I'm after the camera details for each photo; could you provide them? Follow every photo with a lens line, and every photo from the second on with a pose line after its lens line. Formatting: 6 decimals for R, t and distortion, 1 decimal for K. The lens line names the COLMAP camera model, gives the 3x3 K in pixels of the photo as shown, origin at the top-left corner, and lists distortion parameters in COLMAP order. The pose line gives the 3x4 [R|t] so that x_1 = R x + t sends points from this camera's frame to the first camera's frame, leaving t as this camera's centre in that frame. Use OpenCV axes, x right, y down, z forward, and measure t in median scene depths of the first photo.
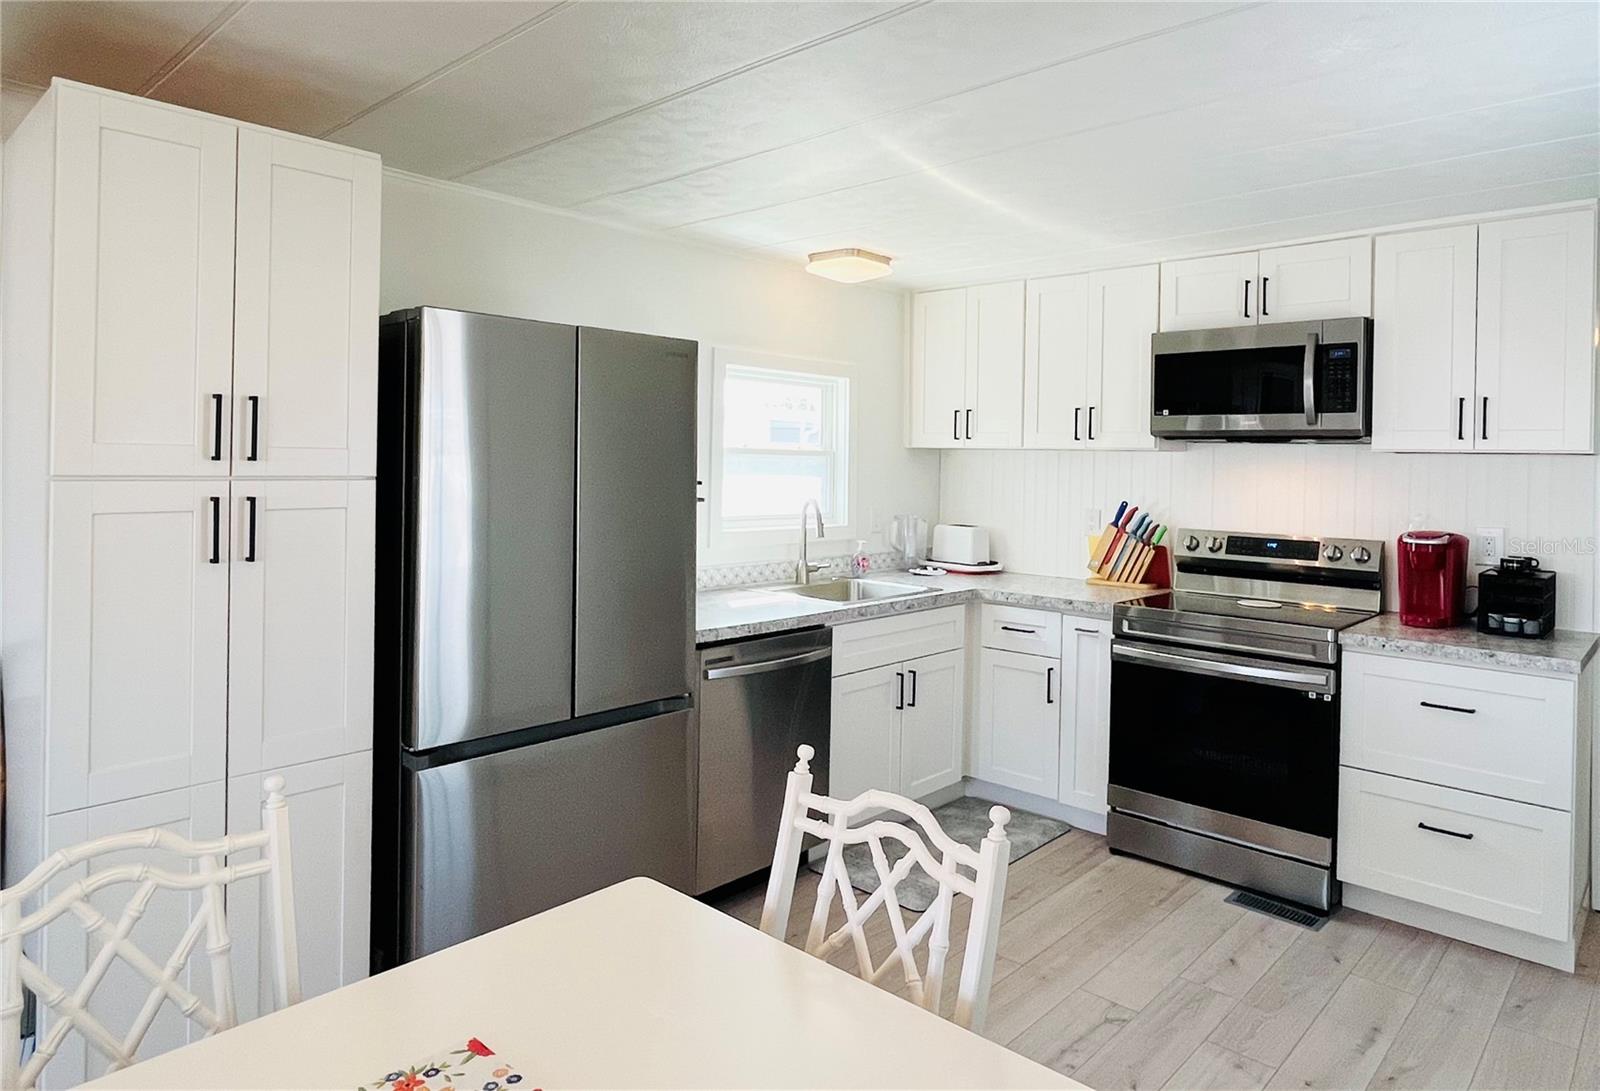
lens RADIAL K [[977.1, 0, 826.3], [0, 977.1, 463.5], [0, 0, 1]] dist [-0.001692, 0.000009]
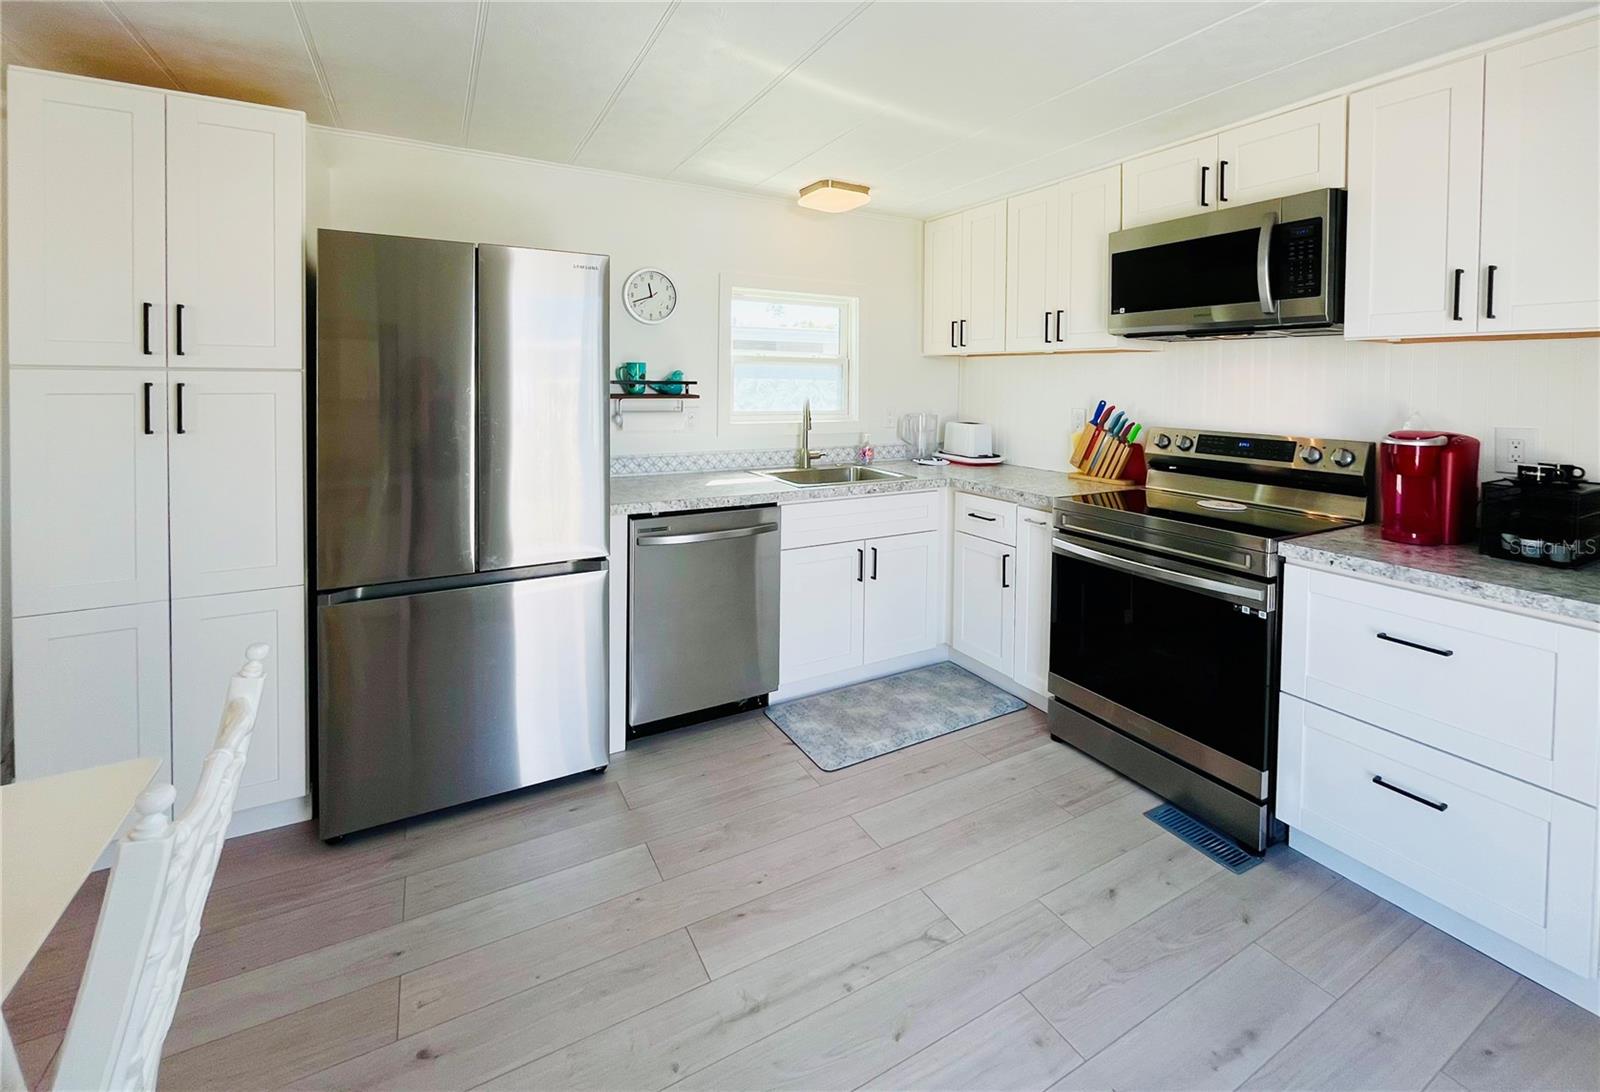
lens RADIAL K [[675.4, 0, 799.2], [0, 675.4, 395.2], [0, 0, 1]] dist [0.000048, -0.000060]
pose [[0.946638, -0.000605, -0.322298, 0.269335], [0.005709, 0.999873, 0.014894, 0.023826], [0.322248, -0.015939, 0.946521, 0.244517]]
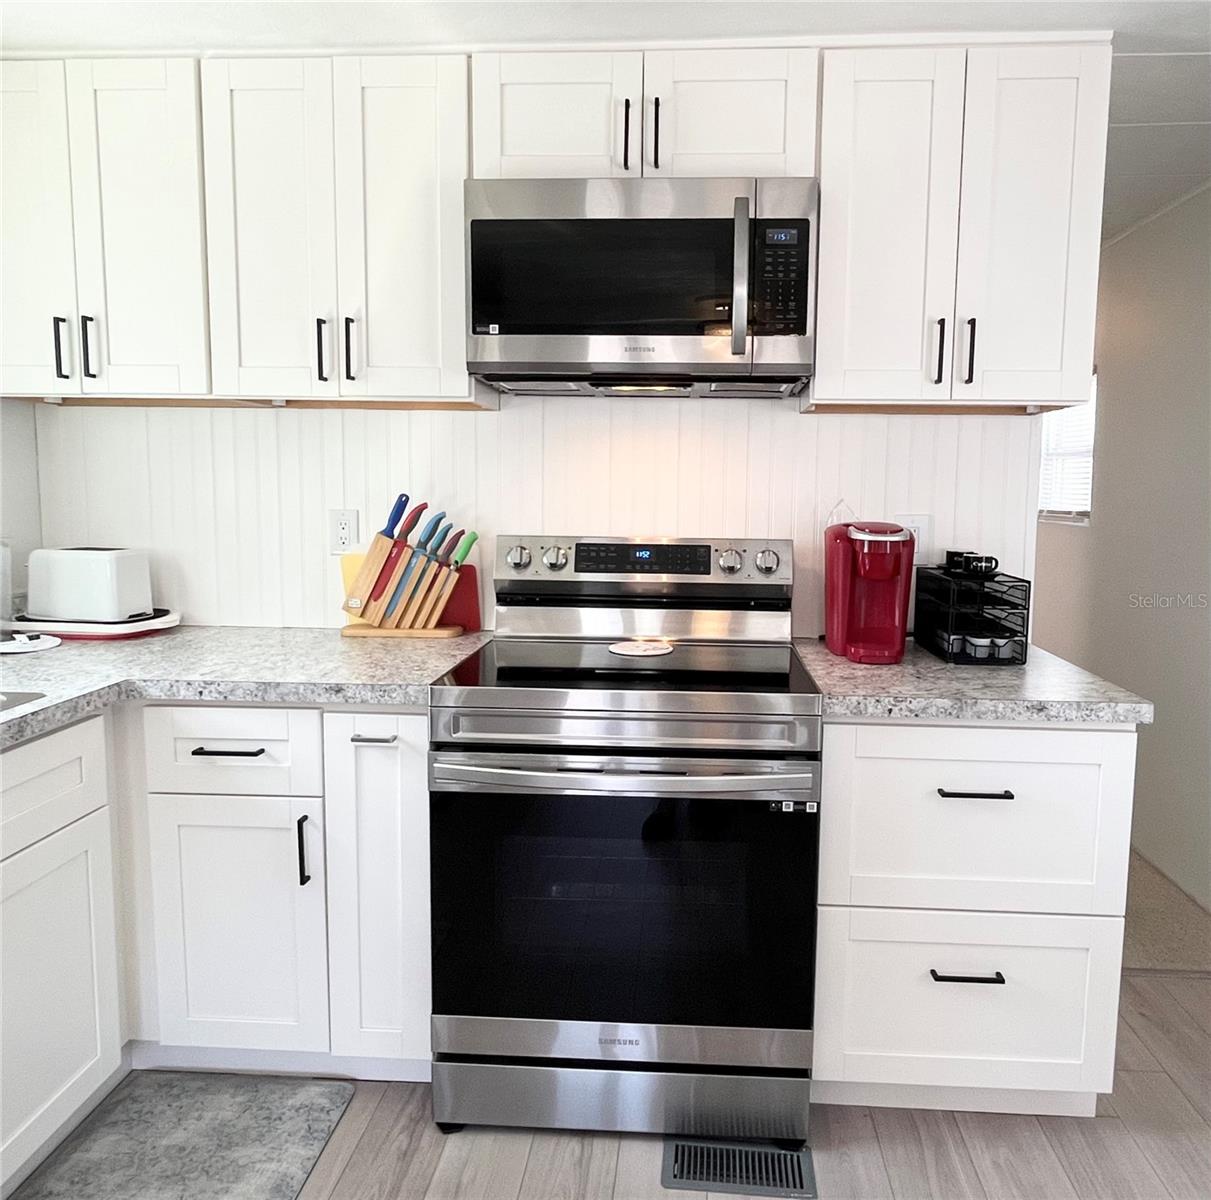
lens RADIAL K [[890.2, 0, 648.7], [0, 890.2, 571.7], [0, 0, 1]] dist [-0.000208, -0.002256]
pose [[0.775505, -0.072612, 0.627152, 0.091487], [0.004575, 0.993984, 0.109428, 0.031759], [-0.631325, -0.081993, 0.771172, 0.566930]]
